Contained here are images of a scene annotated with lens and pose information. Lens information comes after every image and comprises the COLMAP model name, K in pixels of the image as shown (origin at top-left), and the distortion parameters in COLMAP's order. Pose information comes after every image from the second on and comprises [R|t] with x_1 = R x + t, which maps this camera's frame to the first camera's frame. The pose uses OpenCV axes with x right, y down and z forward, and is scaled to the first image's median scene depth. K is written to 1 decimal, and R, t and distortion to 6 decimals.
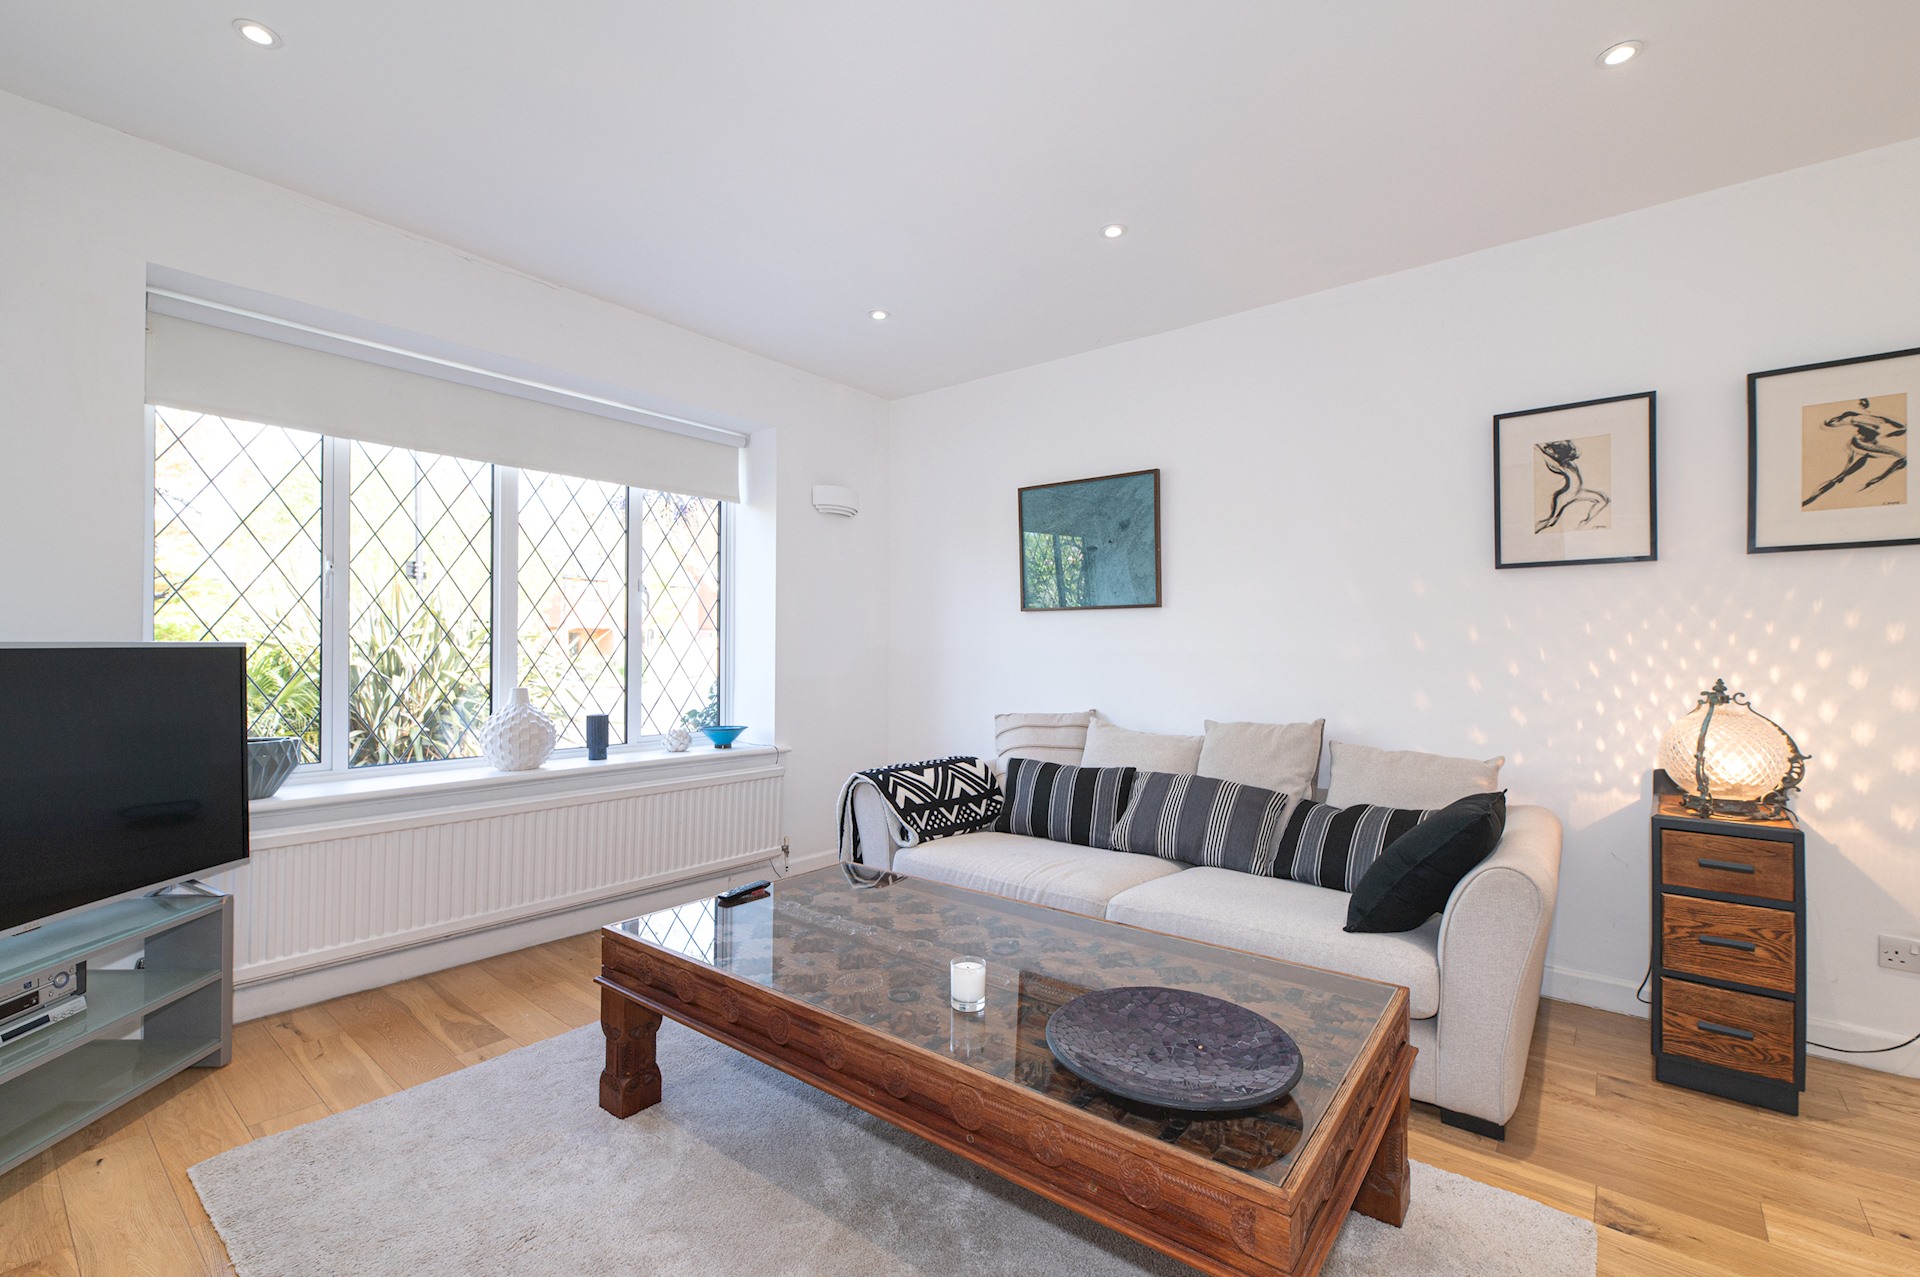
lens RADIAL K [[828.7, 0, 966.5], [0, 828.7, 645.5], [0, 0, 1]] dist [0.002554, 0.000097]
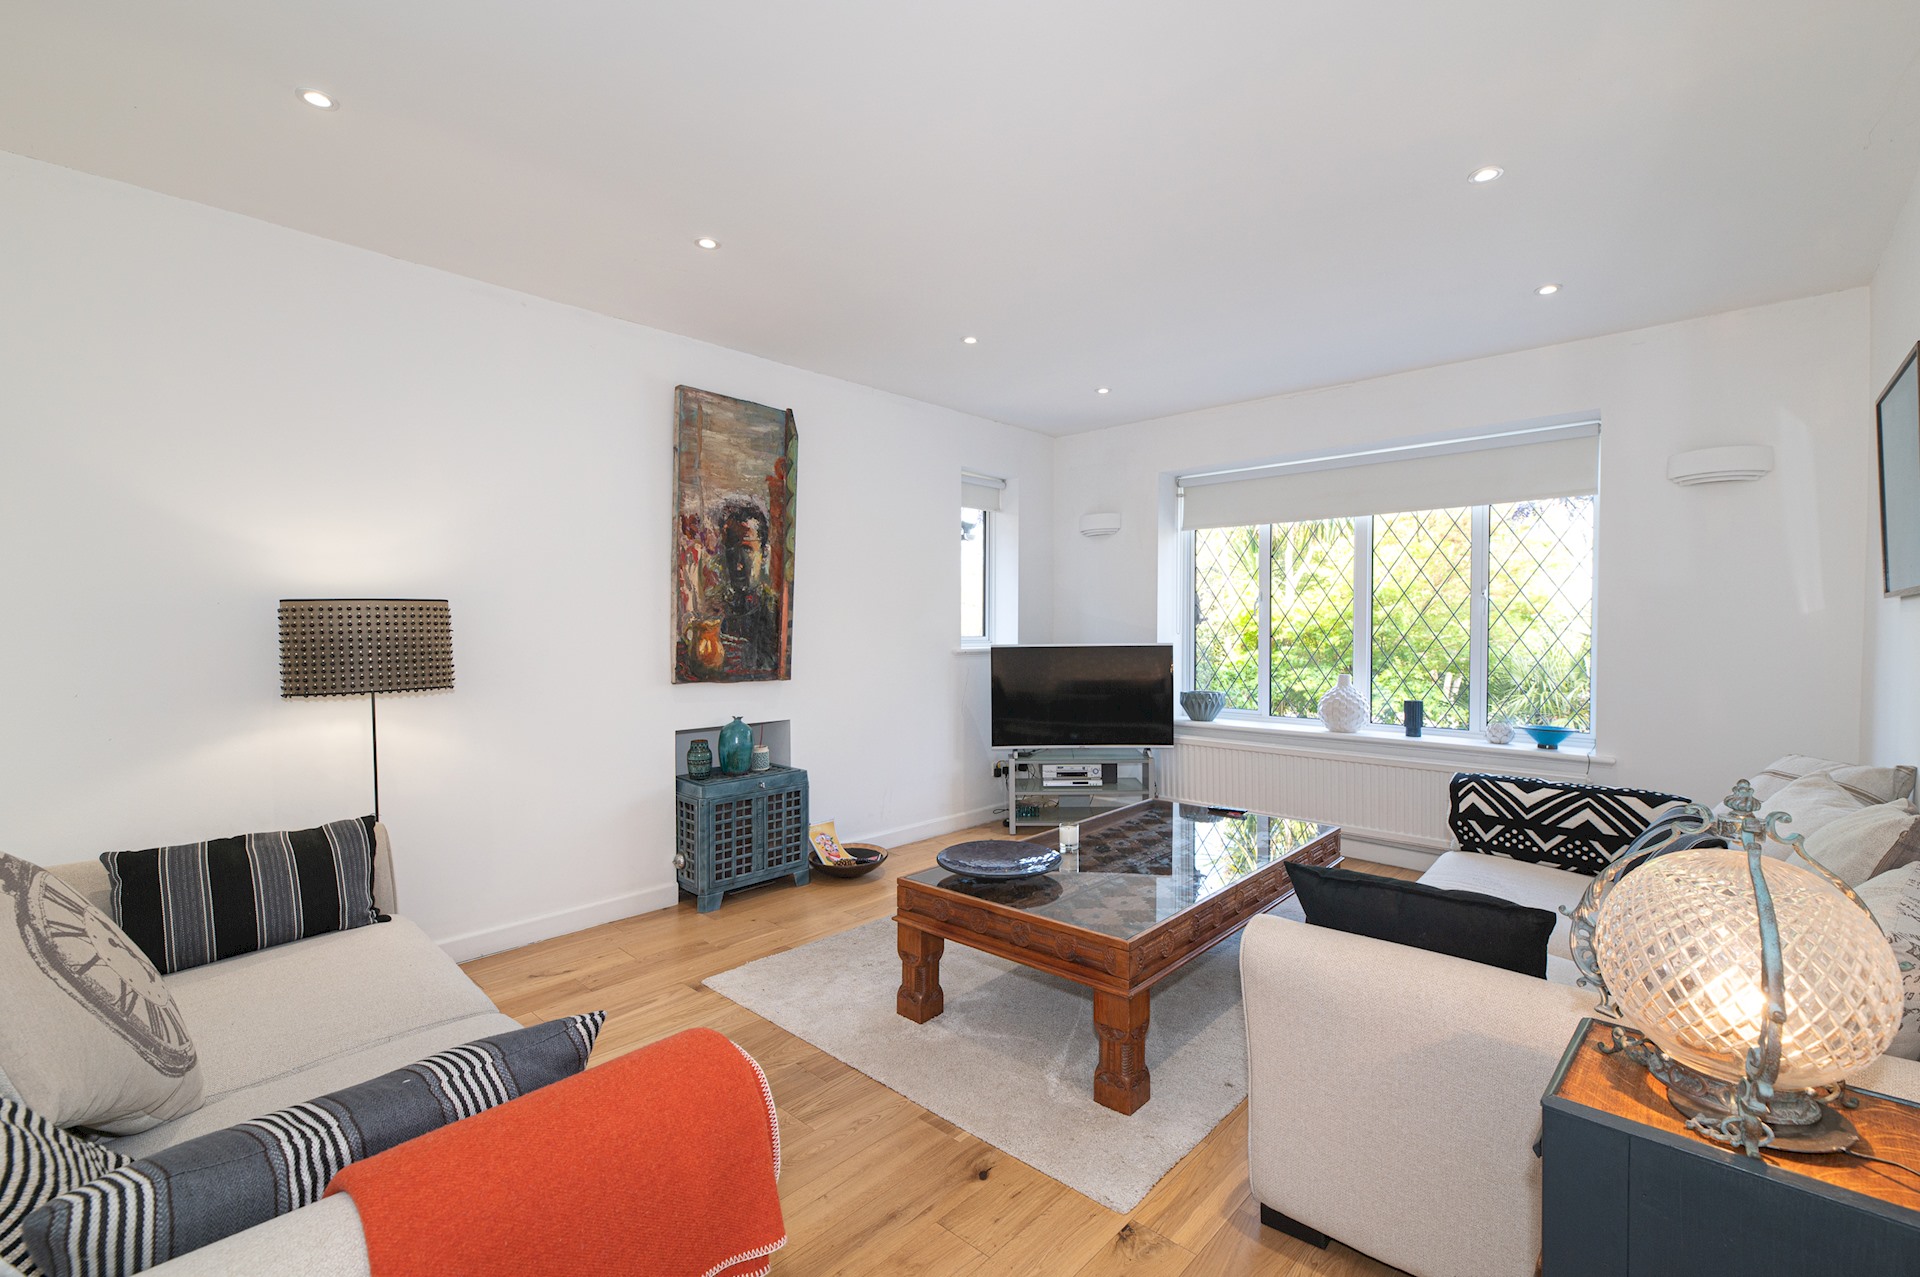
lens RADIAL K [[841.9, 0, 956.8], [0, 841.9, 644.5], [0, 0, 1]] dist [0.000765, -0.000500]
pose [[-0.080795, 0.014171, -0.996630, 1.079317], [0.005829, 0.999889, 0.013745, -0.027752], [0.996714, -0.004699, -0.080869, 0.514883]]
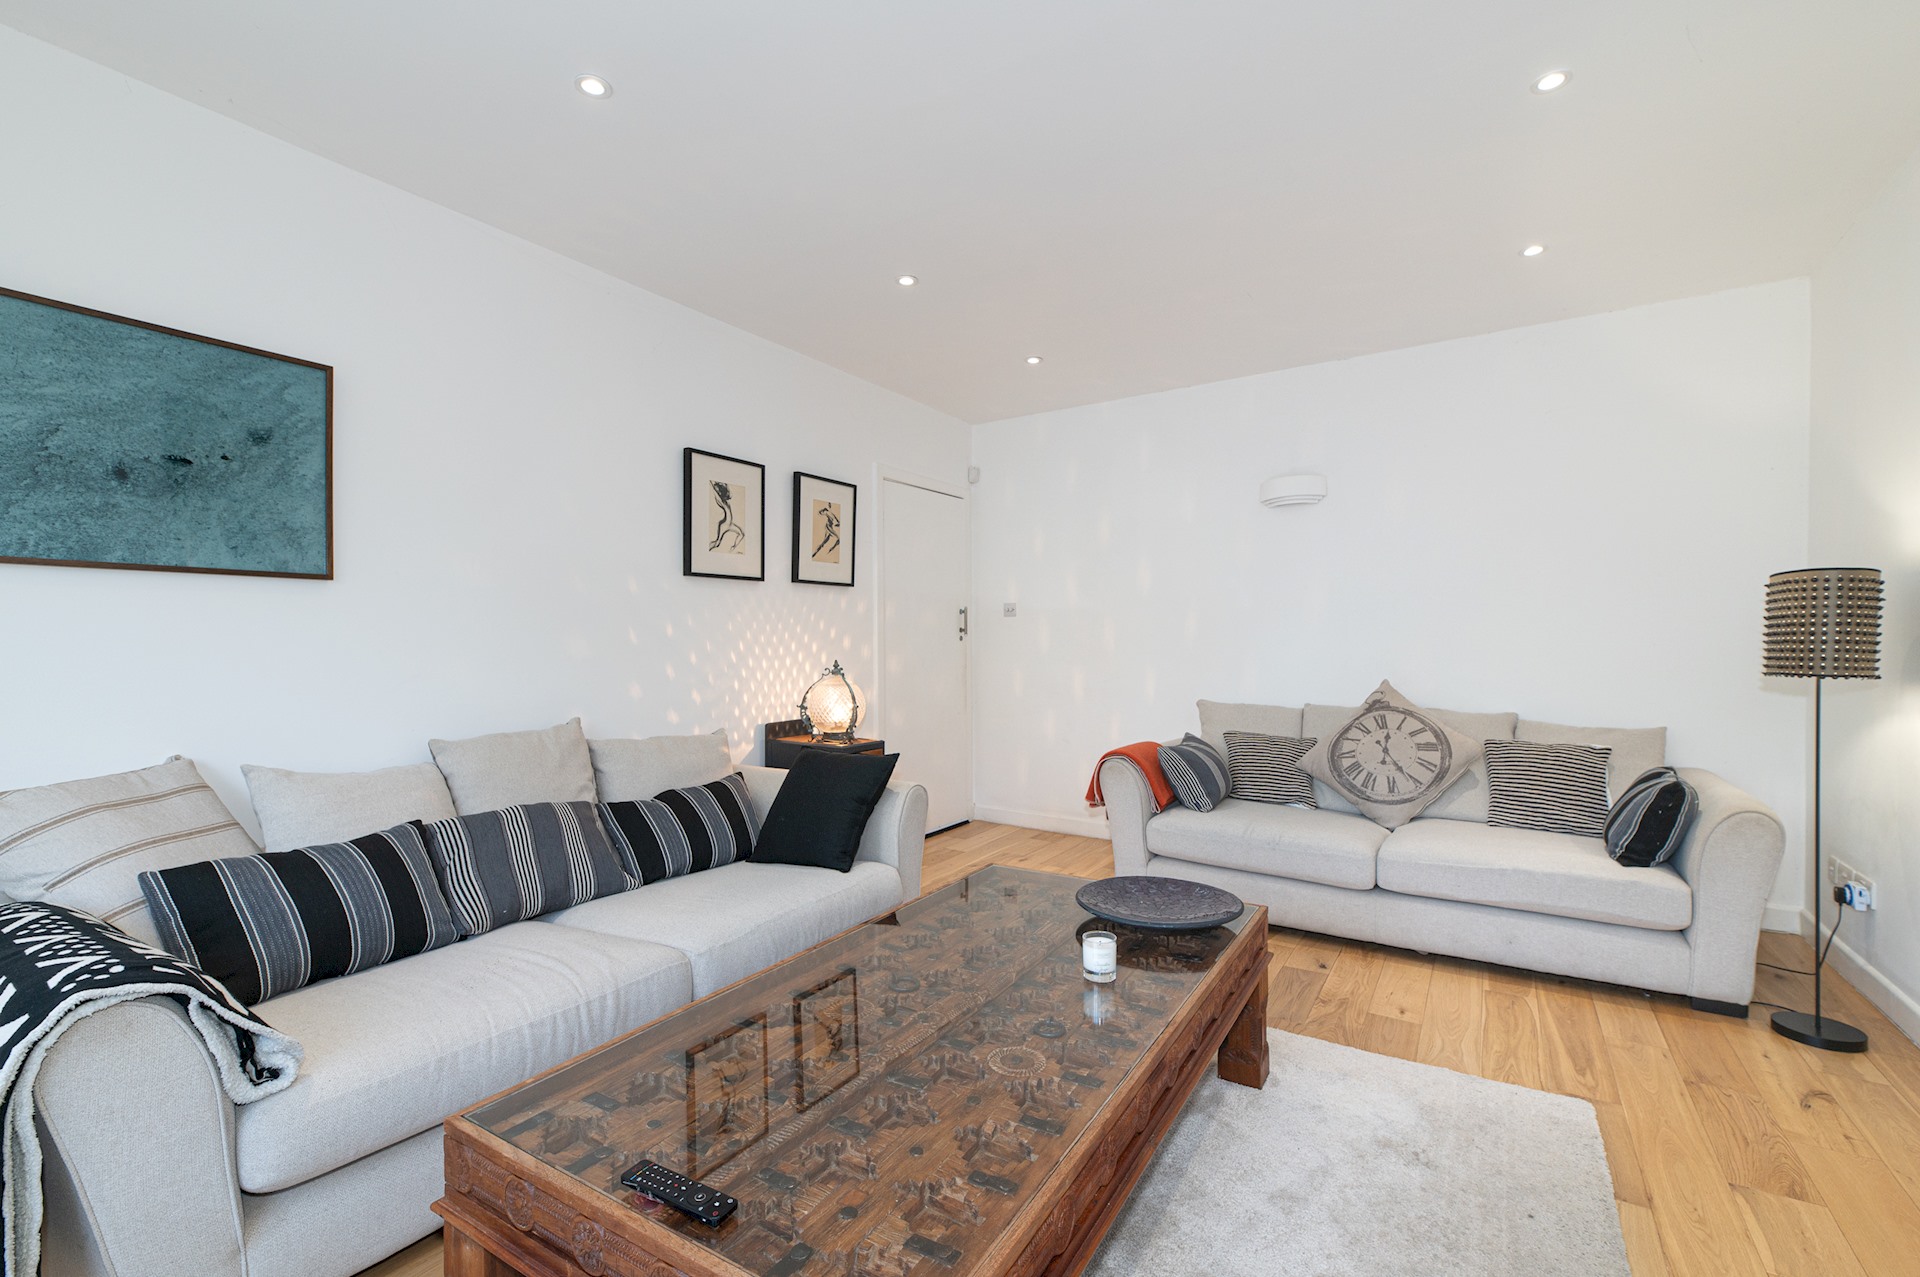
lens RADIAL K [[821.5, 0, 953.7], [0, 821.5, 644.6], [0, 0, 1]] dist [0.000362, 0.000029]
pose [[-0.094902, -0.006165, 0.995467, -0.586393], [-0.002362, 0.999979, 0.005968, -0.000359], [-0.995484, -0.001785, -0.094915, 0.733042]]
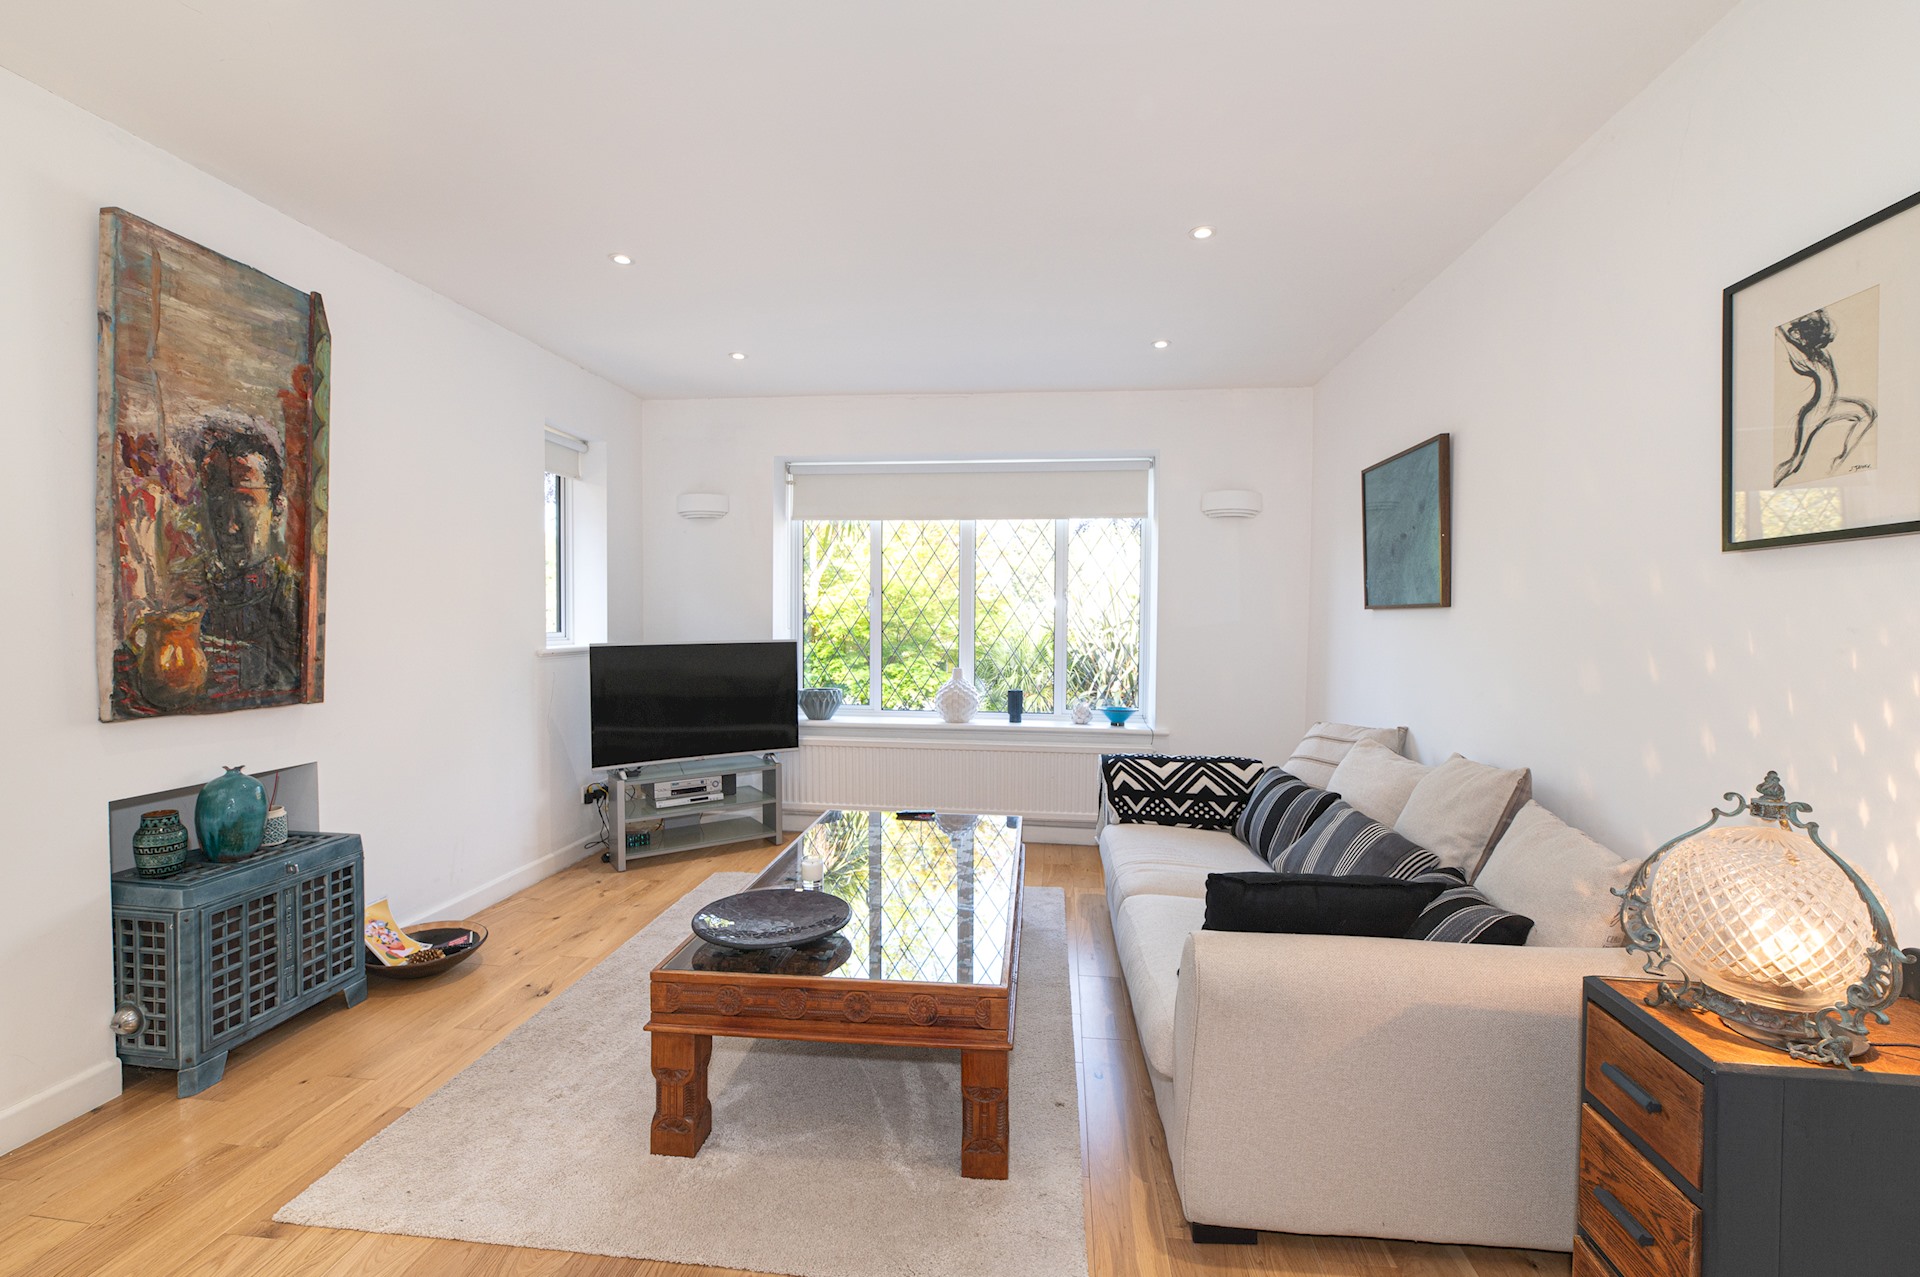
lens RADIAL K [[836.8, 0, 963.0], [0, 836.8, 646.2], [0, 0, 1]] dist [-0.000346, -0.000668]
pose [[0.530130, 0.028044, -0.847453, 0.860339], [0.000004, 0.999453, 0.033077, -0.045028], [0.847917, -0.017539, 0.529840, 0.226852]]
